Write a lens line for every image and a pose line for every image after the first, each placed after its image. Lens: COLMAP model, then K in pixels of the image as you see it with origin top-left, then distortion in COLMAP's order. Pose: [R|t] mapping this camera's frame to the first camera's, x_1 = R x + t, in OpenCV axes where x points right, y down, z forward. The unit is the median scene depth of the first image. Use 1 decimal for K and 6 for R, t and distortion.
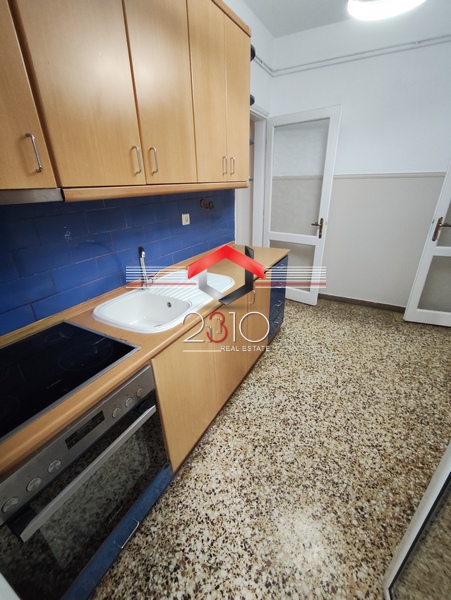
lens RADIAL K [[267.4, 0, 226.3], [0, 267.4, 300.1], [0, 0, 1]] dist [-0.003086, 0.003833]
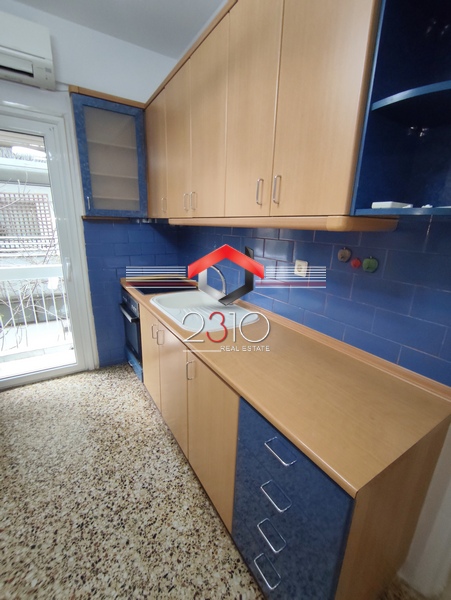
lens RADIAL K [[267.4, 0, 225.2], [0, 267.4, 303.1], [0, 0, 1]] dist [-0.003086, 0.003833]
pose [[-0.482666, 0.248887, -0.839696, 0.653422], [-0.378196, 0.805538, 0.456154, -0.554958], [0.789937, 0.537739, -0.294678, 1.281703]]
